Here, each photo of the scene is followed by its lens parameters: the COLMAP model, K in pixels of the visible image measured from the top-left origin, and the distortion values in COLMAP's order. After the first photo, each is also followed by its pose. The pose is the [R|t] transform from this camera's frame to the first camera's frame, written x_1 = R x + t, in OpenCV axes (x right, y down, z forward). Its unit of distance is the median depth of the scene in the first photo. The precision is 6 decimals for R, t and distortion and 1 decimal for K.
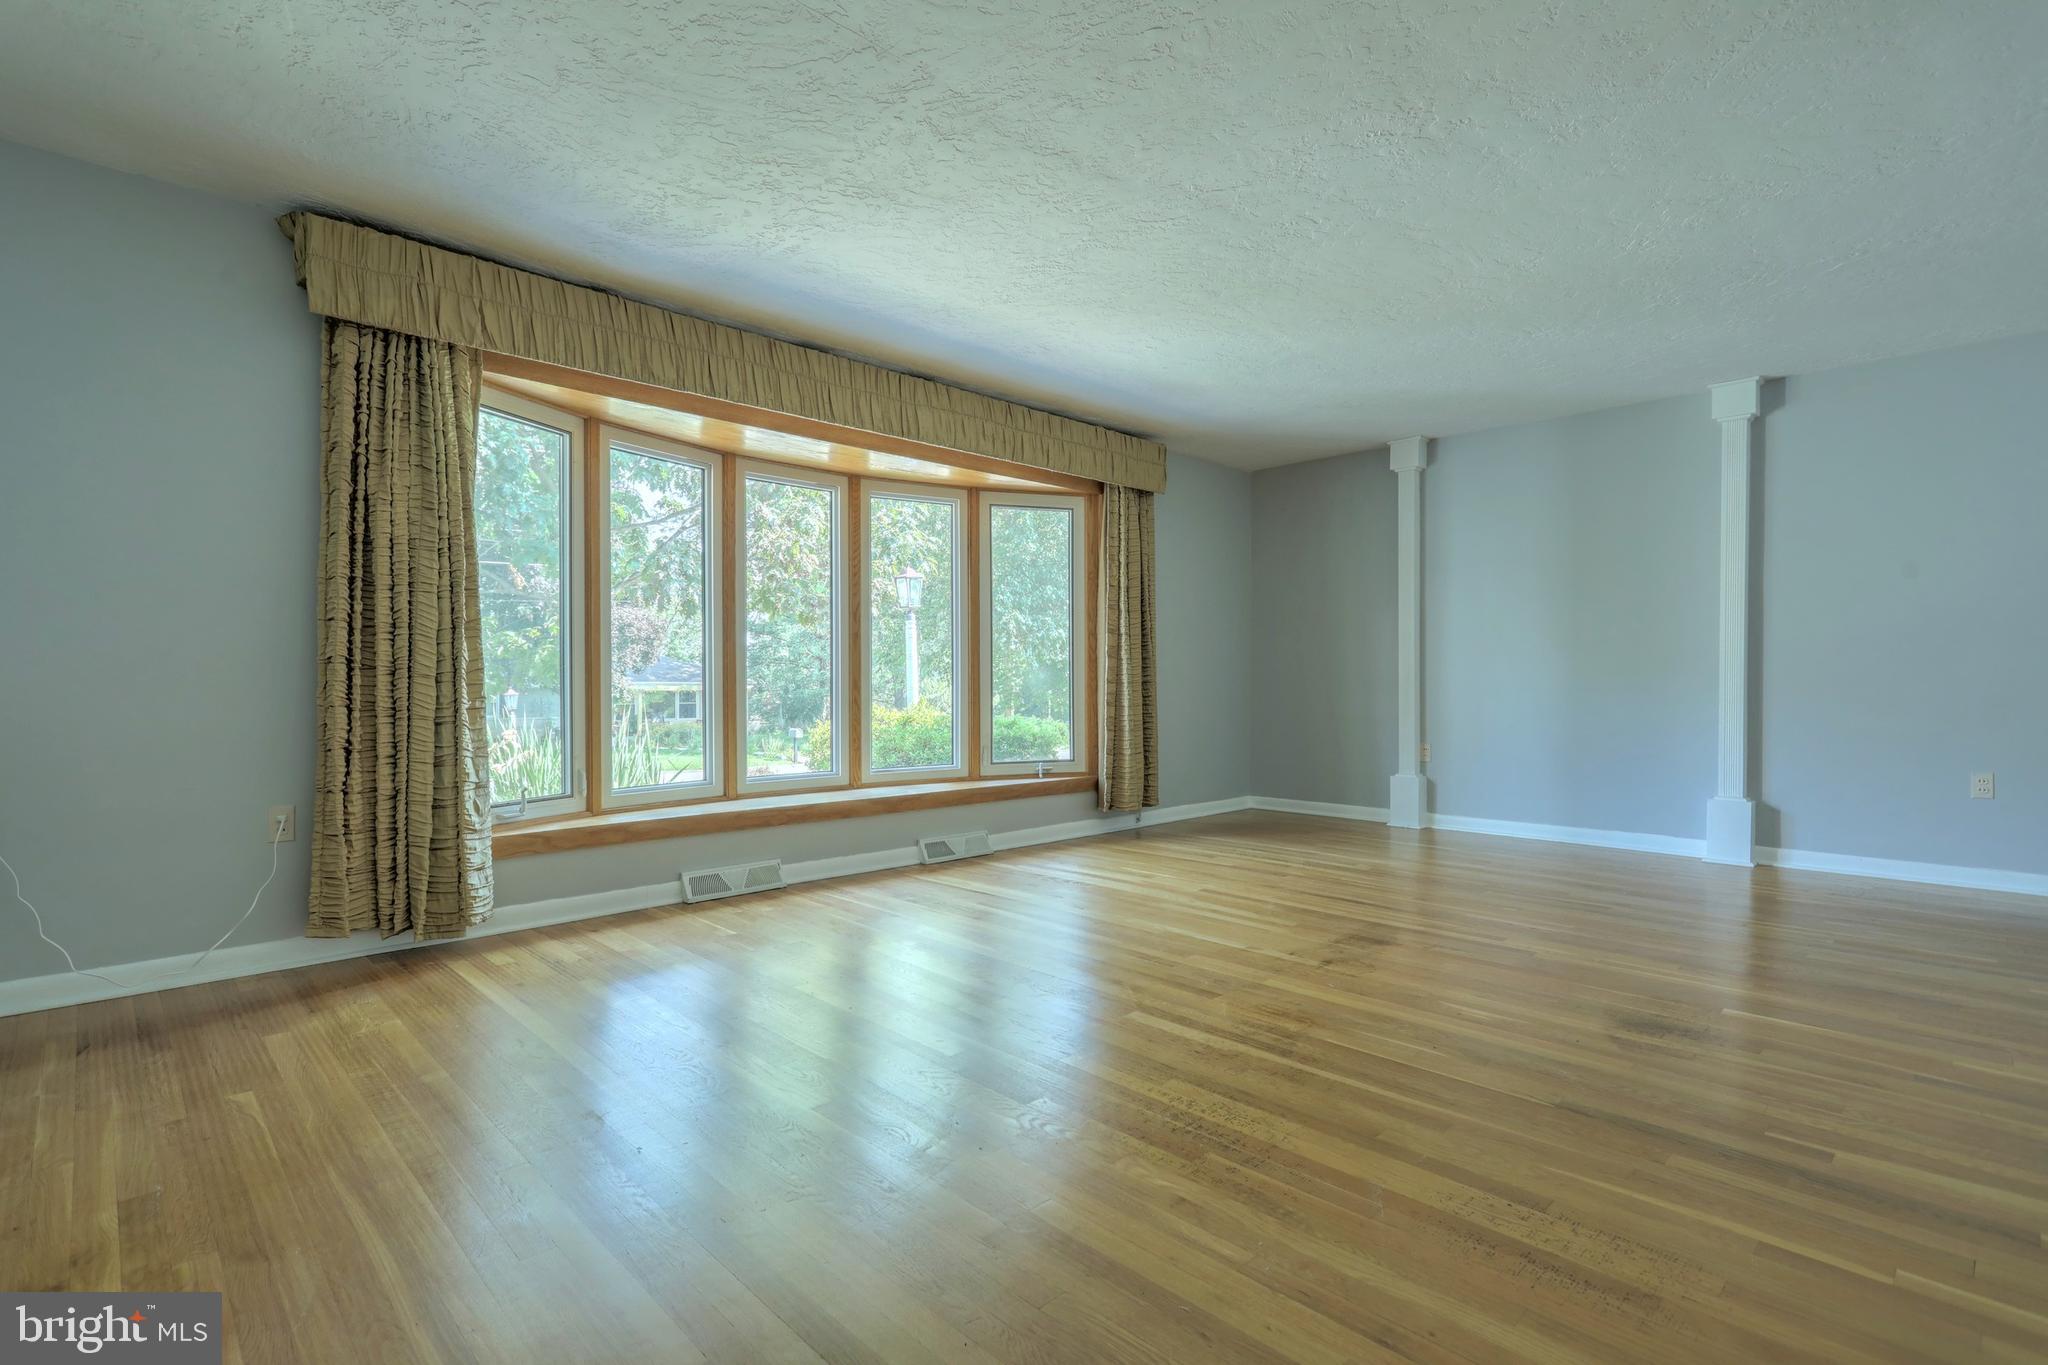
lens RADIAL K [[969.9, 0, 1016.6], [0, 969.9, 686.1], [0, 0, 1]] dist [-0.007934, 0.005009]
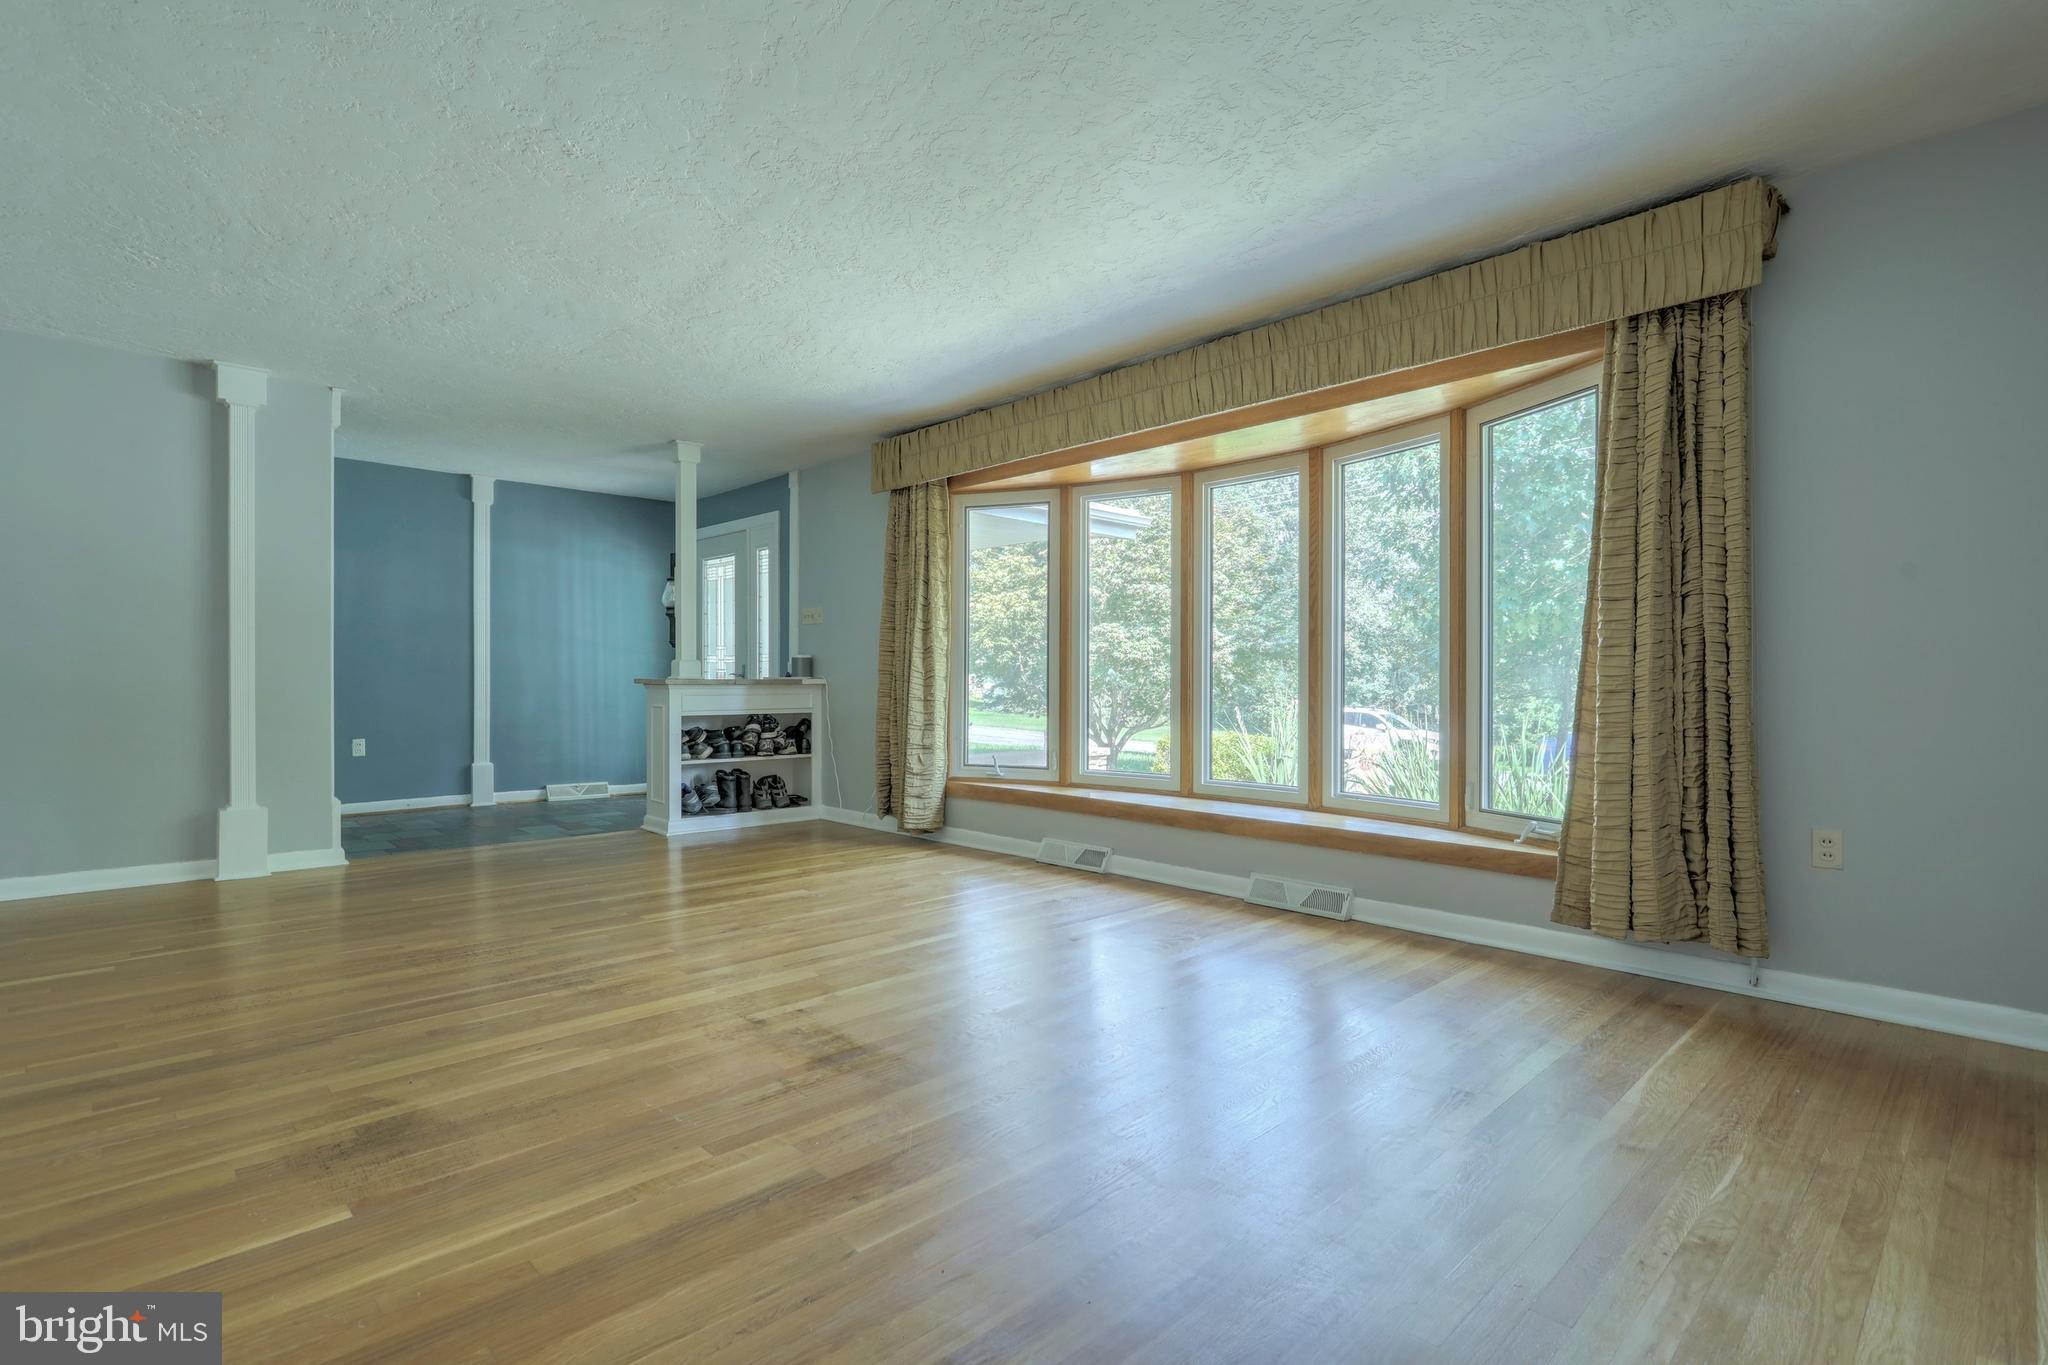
lens RADIAL K [[969.9, 0, 1007.6], [0, 969.9, 682.1], [0, 0, 1]] dist [-0.007934, 0.005009]
pose [[-0.008986, 0.000161, -0.999960, 1.113695], [-0.007488, 0.999972, 0.000228, -0.009846], [0.999932, 0.007490, -0.008984, 1.176541]]
